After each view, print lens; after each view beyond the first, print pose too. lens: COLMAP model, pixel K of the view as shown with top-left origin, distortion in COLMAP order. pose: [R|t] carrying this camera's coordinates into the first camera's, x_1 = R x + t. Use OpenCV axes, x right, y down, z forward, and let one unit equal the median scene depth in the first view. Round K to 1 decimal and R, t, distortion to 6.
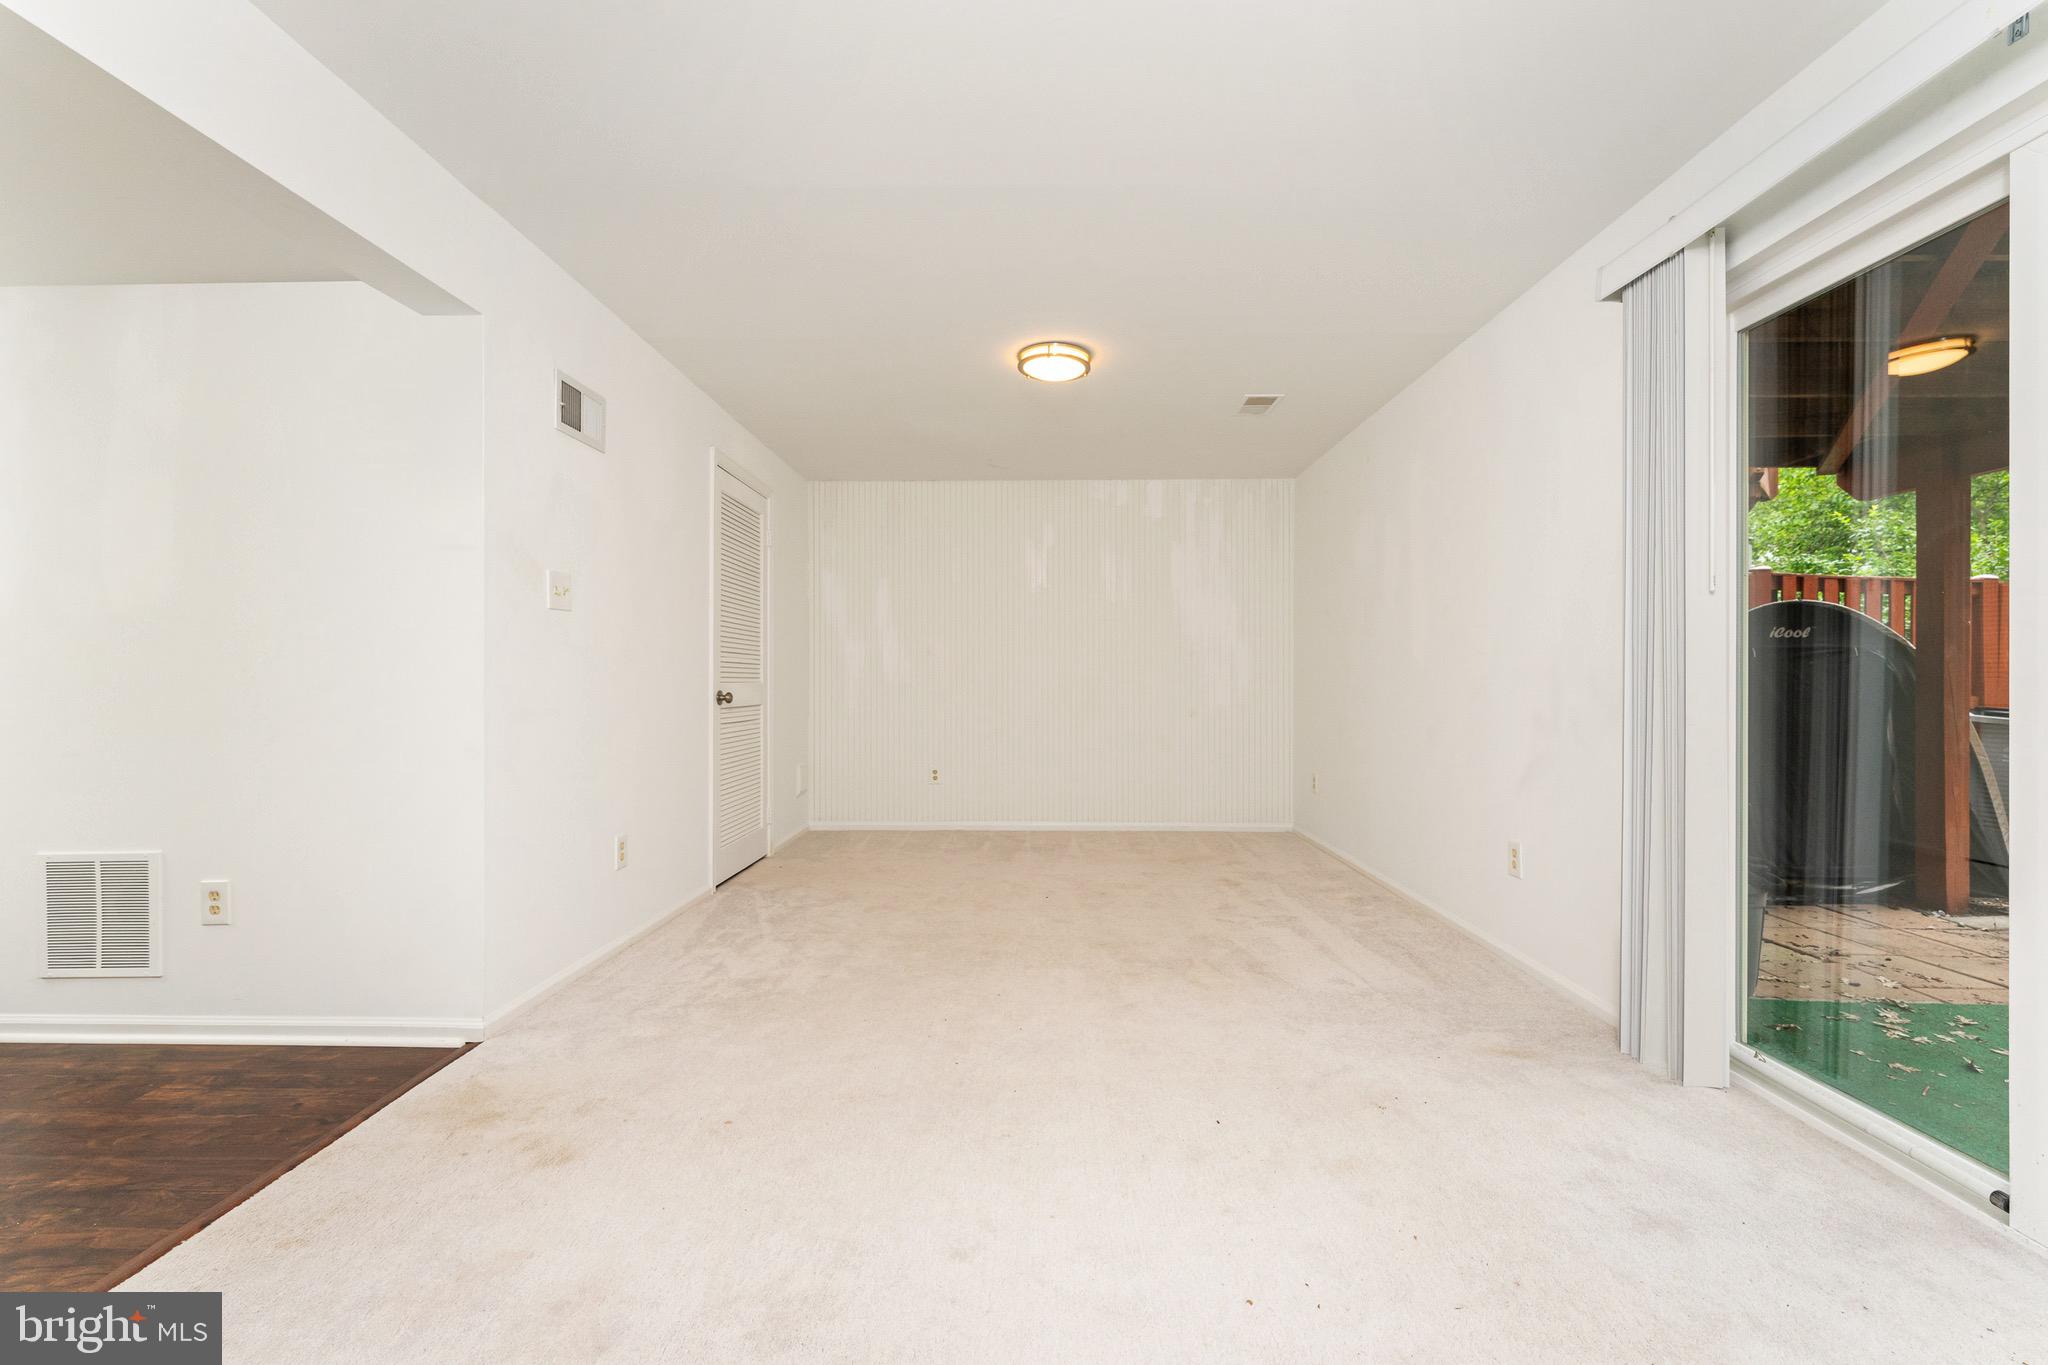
lens RADIAL K [[850.1, 0, 1024.0], [0, 850.1, 682.5], [0, 0, 1]] dist [-0.001564, -0.000187]
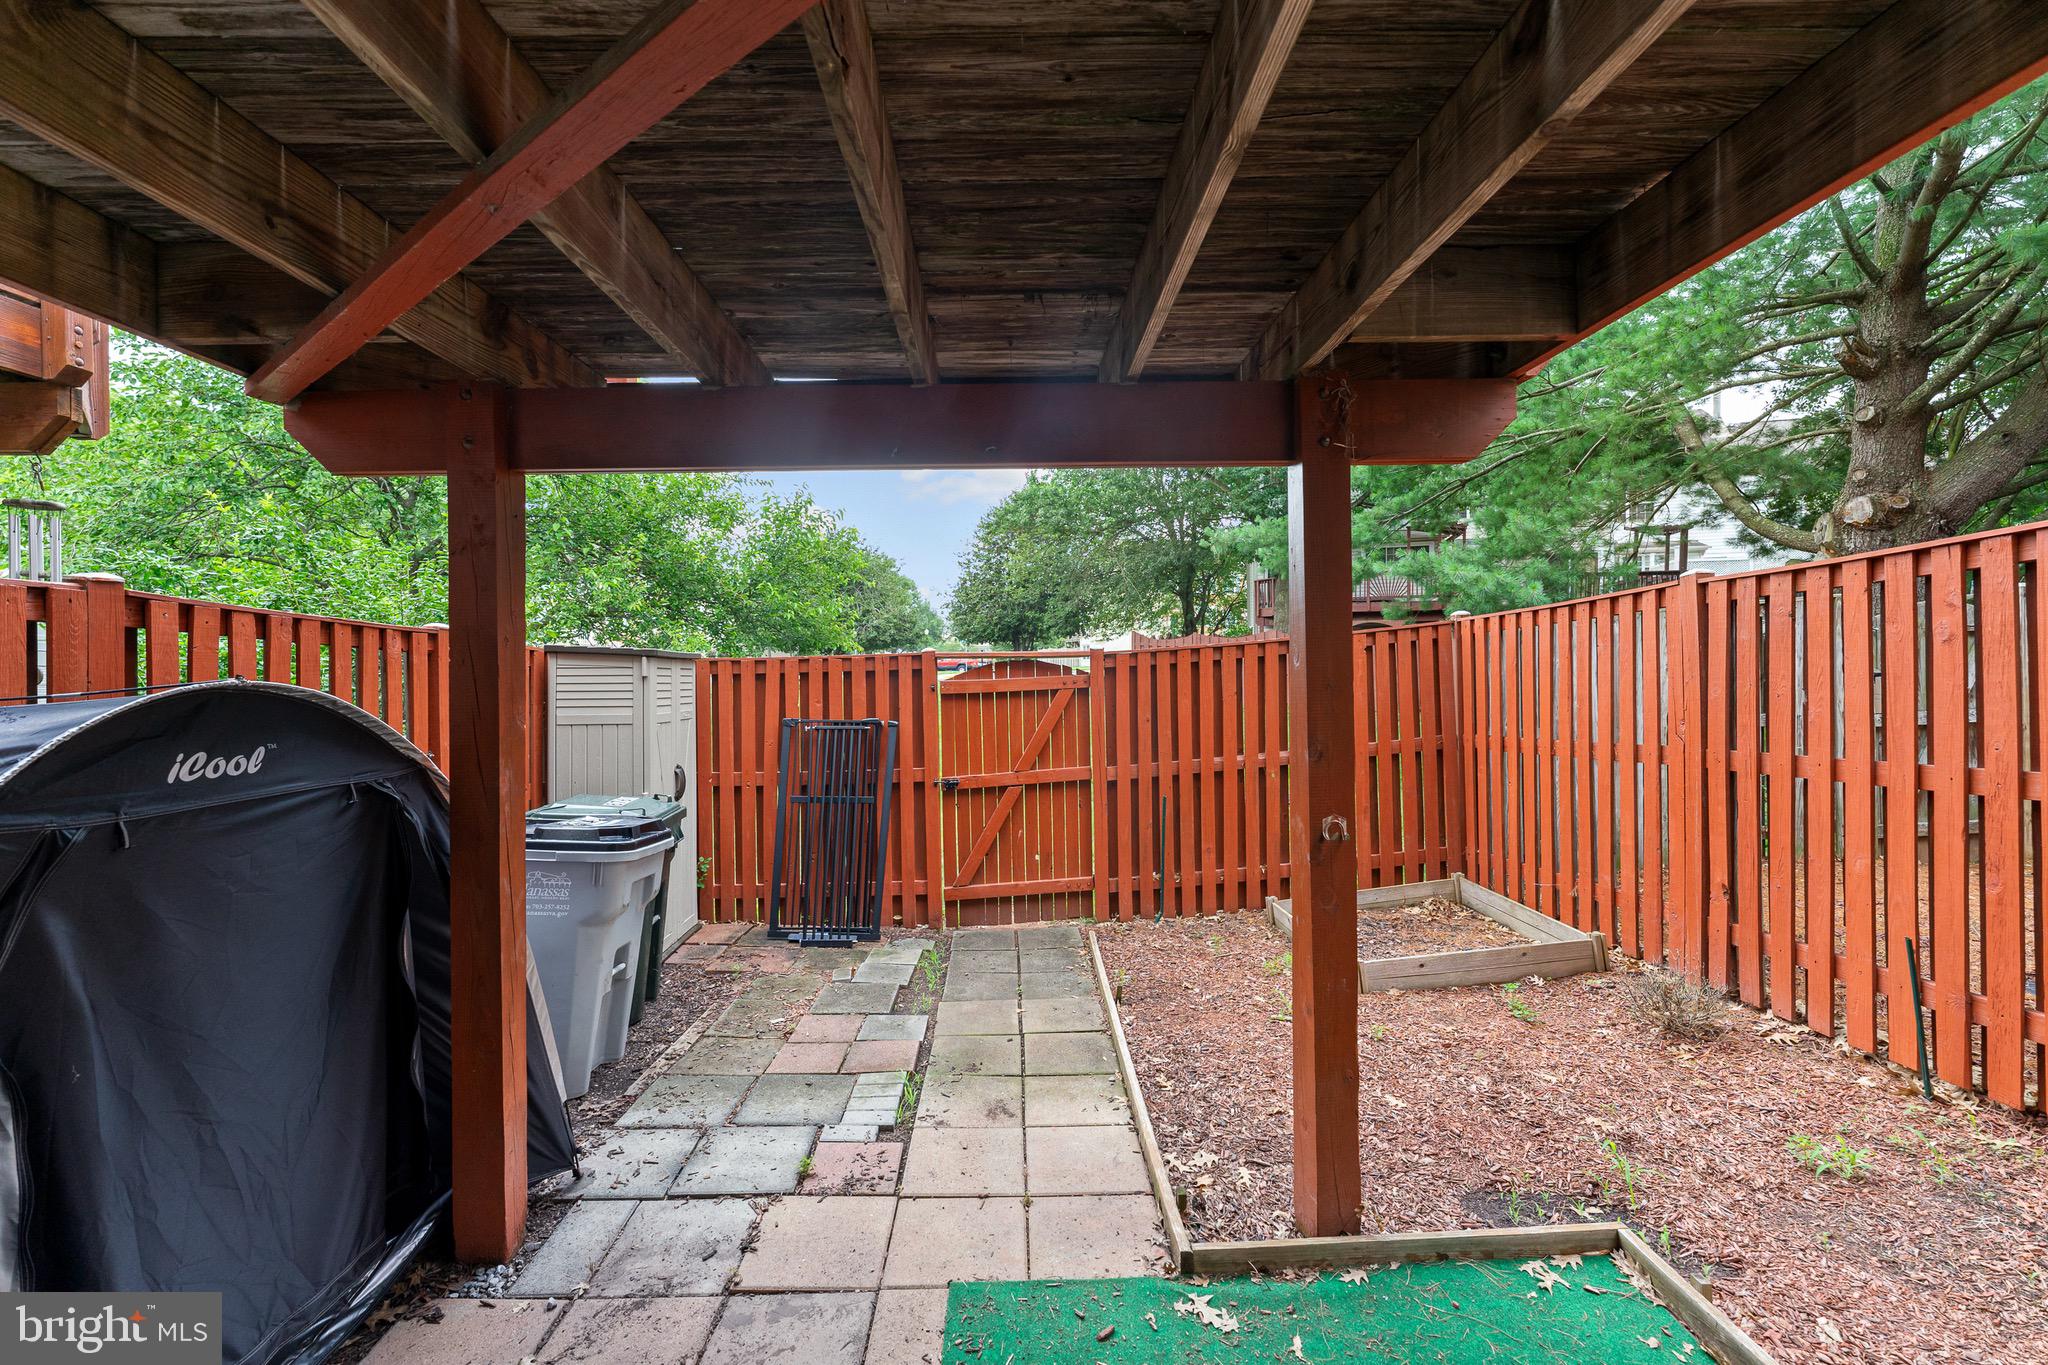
lens RADIAL K [[850.1, 0, 1024.0], [0, 850.1, 682.5], [0, 0, 1]] dist [-0.001564, -0.000187]
pose [[-0.031759, 0.006326, 0.999476, 0.473996], [0.002913, 0.999976, -0.006237, -0.085477], [-0.999491, 0.002714, -0.031777, 0.610326]]
